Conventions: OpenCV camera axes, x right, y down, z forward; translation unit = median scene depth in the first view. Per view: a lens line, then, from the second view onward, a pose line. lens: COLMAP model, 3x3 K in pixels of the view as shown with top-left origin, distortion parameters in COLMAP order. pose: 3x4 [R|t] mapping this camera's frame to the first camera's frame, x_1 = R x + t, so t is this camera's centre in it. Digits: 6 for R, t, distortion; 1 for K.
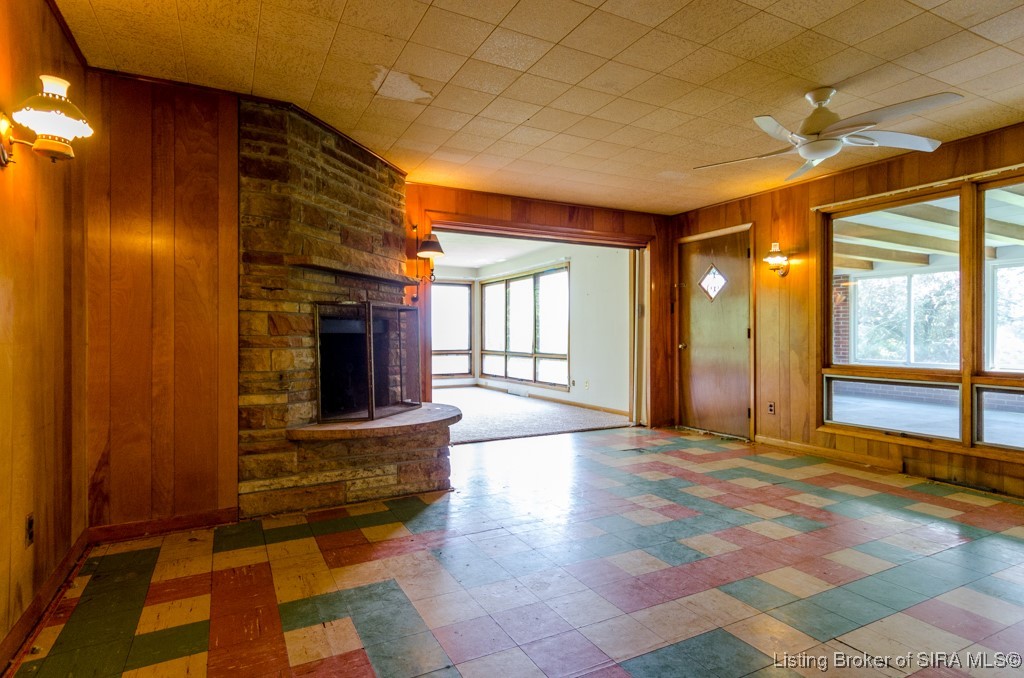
lens RADIAL K [[548.9, 0, 512.0], [0, 548.9, 339.0], [0, 0, 1]] dist [0.009606, -0.001687]
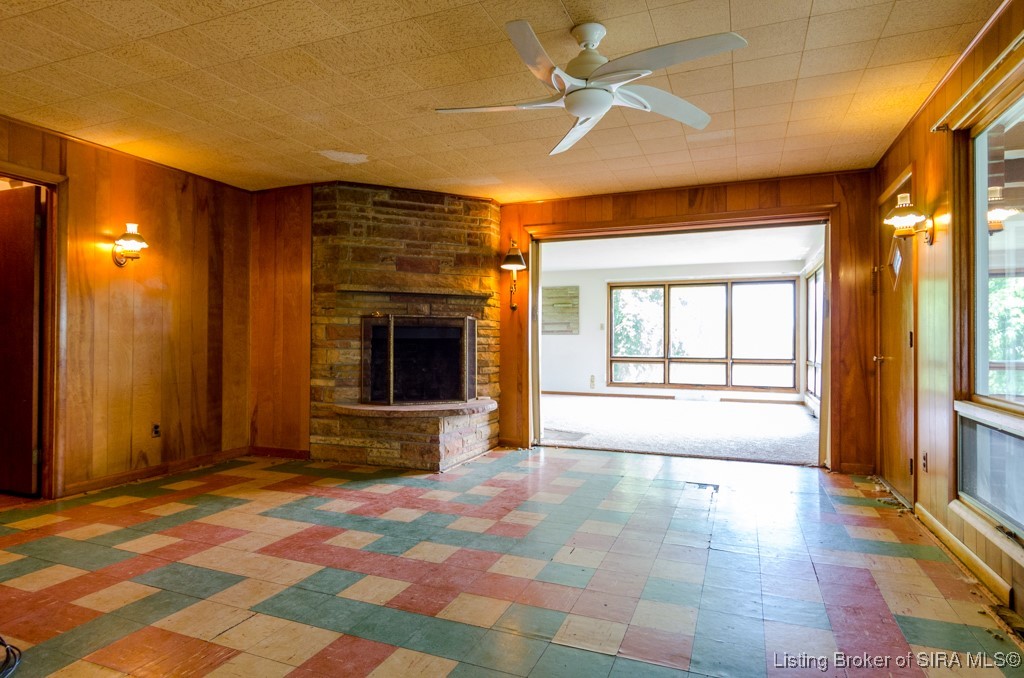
lens RADIAL K [[574.8, 0, 507.5], [0, 574.8, 339.0], [0, 0, 1]] dist [0.001922, 0.000436]
pose [[0.642569, 0.000585, -0.766228, 1.039339], [-0.009380, 0.999931, -0.007103, -0.002270], [0.766171, 0.011751, 0.642530, 0.367268]]
